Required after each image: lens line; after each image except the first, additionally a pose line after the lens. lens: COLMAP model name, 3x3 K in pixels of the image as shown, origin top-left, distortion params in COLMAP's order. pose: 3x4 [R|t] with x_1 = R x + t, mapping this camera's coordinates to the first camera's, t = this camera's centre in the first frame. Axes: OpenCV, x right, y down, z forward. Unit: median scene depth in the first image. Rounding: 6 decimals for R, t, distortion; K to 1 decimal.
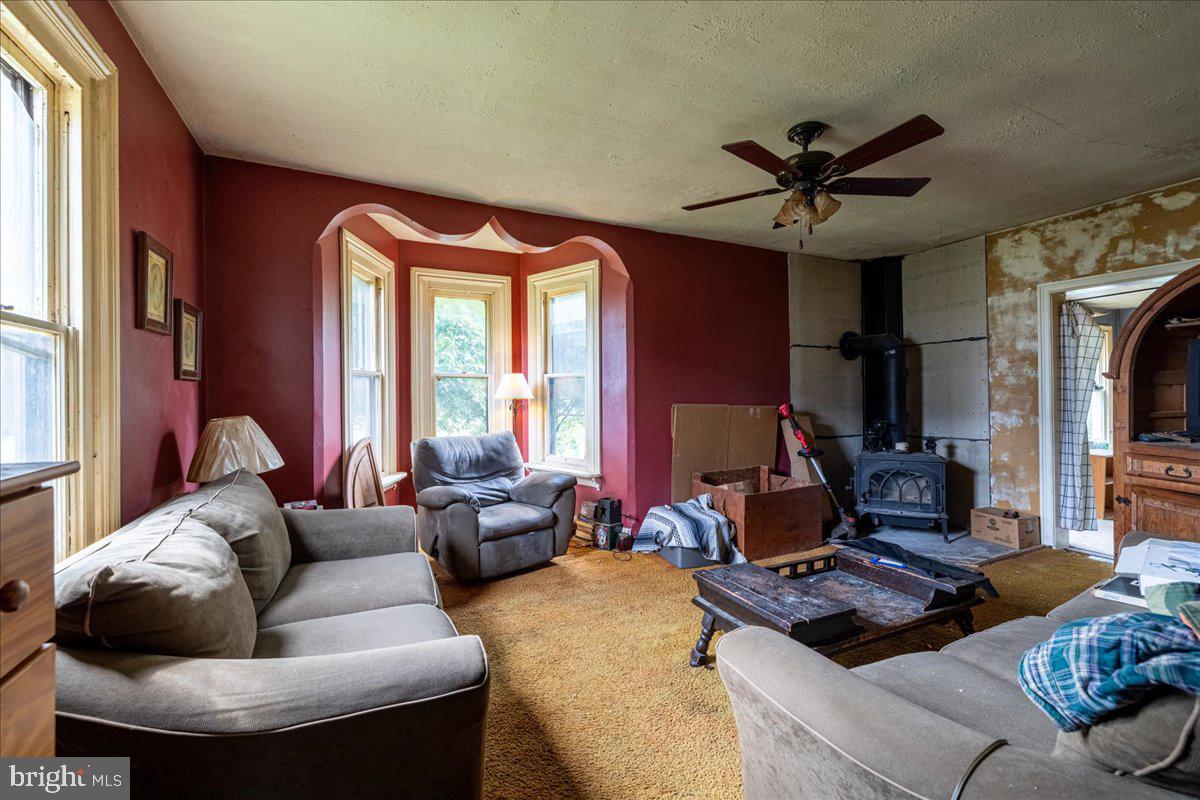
lens RADIAL K [[493.6, 0, 599.4], [0, 493.6, 396.0], [0, 0, 1]] dist [0.000187, -0.000049]
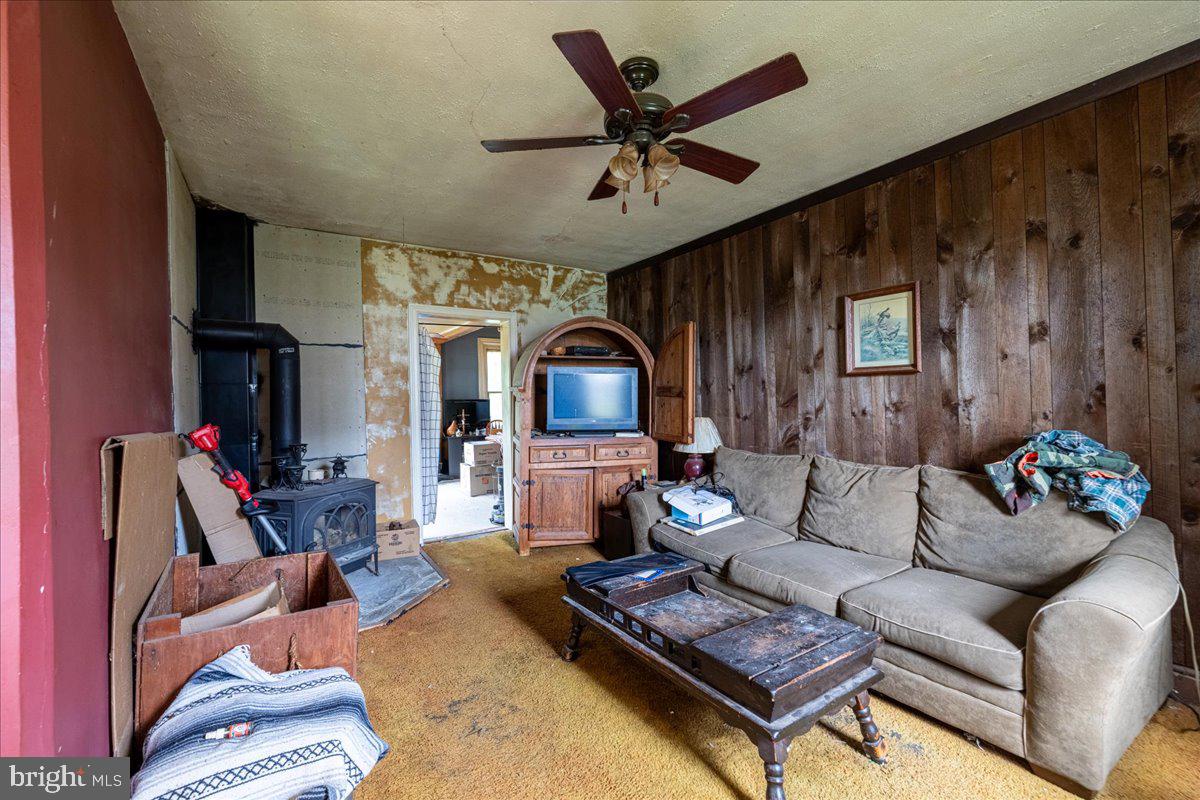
lens RADIAL K [[493.6, 0, 601.1], [0, 493.6, 397.1], [0, 0, 1]] dist [0.000187, -0.000049]
pose [[-0.116057, 0.014060, 0.993143, -0.220654], [0.019064, 0.999747, -0.011926, -0.001020], [-0.993060, 0.017550, -0.116295, 0.712006]]
